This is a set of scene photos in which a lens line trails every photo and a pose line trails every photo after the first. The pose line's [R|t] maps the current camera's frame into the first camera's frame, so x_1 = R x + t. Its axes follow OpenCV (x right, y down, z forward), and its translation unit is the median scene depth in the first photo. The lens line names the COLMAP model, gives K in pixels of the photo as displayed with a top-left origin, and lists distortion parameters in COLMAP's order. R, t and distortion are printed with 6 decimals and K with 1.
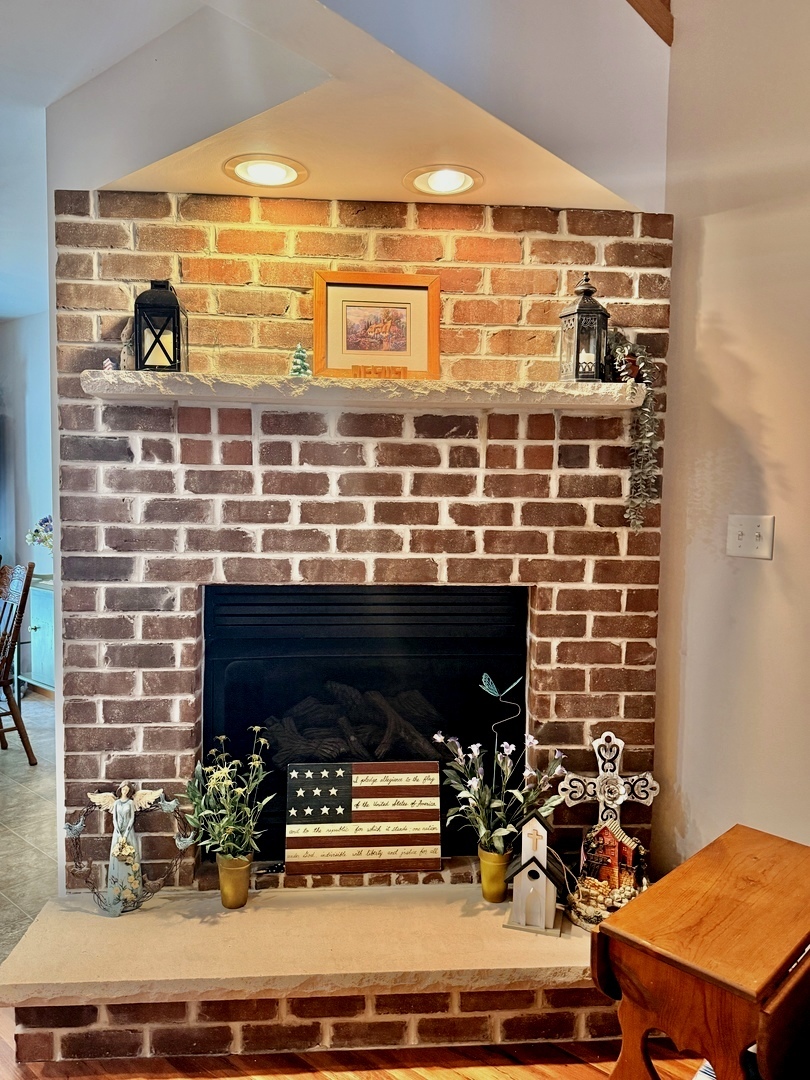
lens RADIAL K [[813.6, 0, 401.2], [0, 813.6, 544.8], [0, 0, 1]] dist [0.056506, -0.012455]
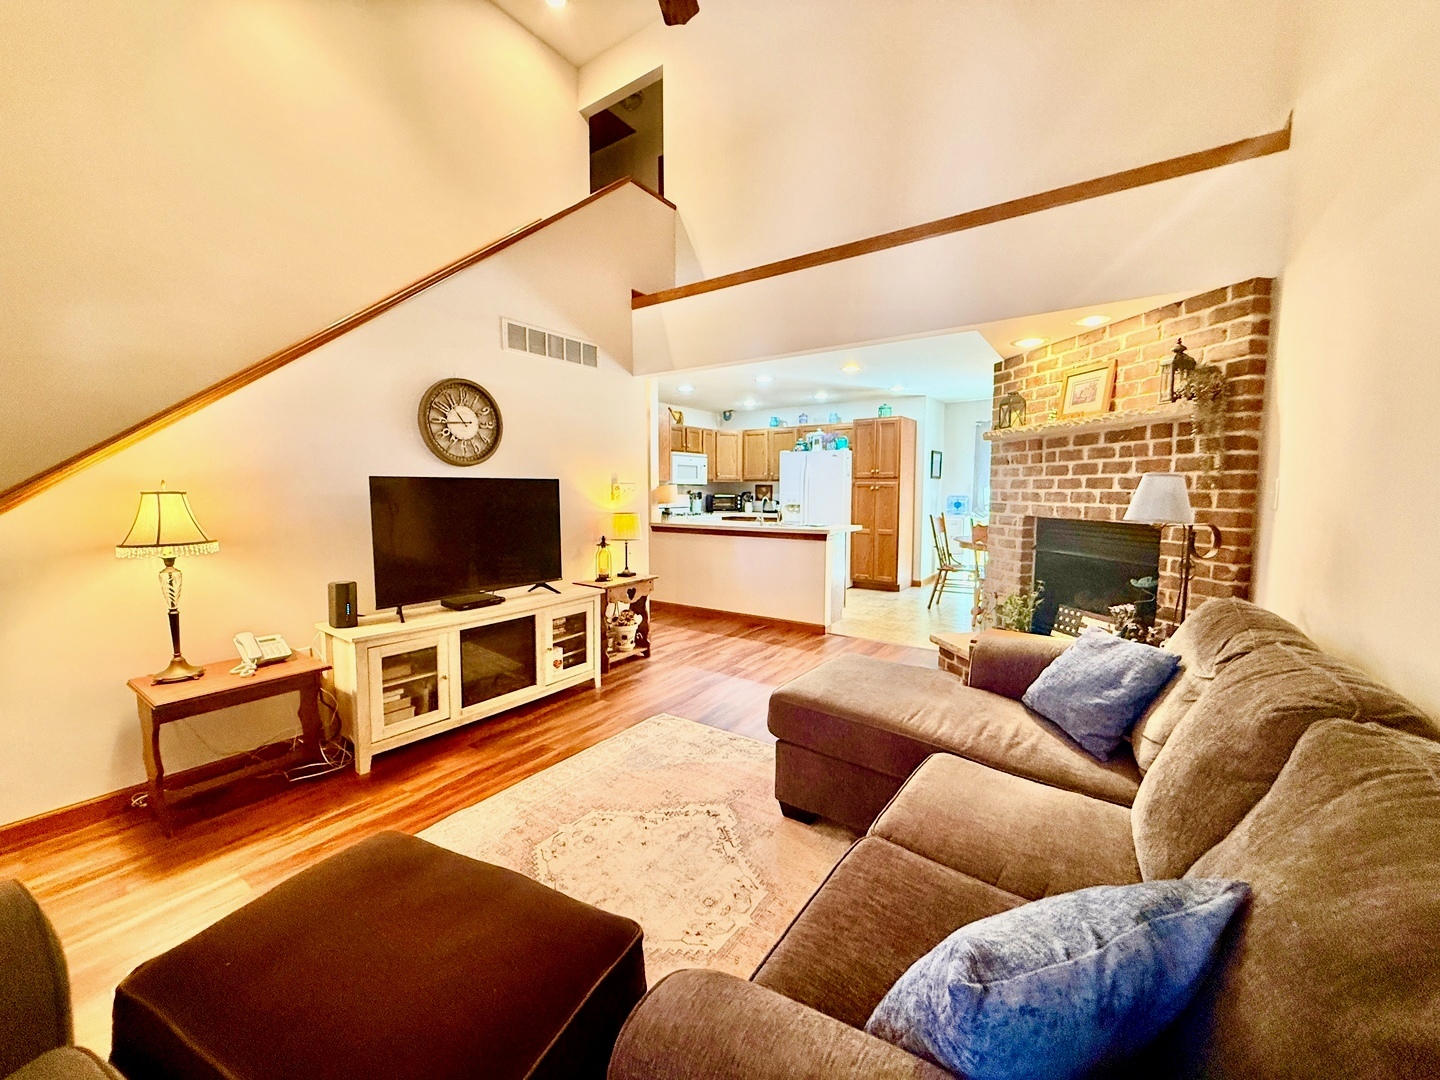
lens RADIAL K [[579.8, 0, 714.5], [0, 579.8, 539.4], [0, 0, 1]] dist [0.013095, 0.000150]
pose [[0.096894, 0.073965, -0.992543, 1.319303], [-0.067091, 0.995452, 0.067632, 0.062694], [0.993031, 0.060038, 0.101416, -0.048663]]
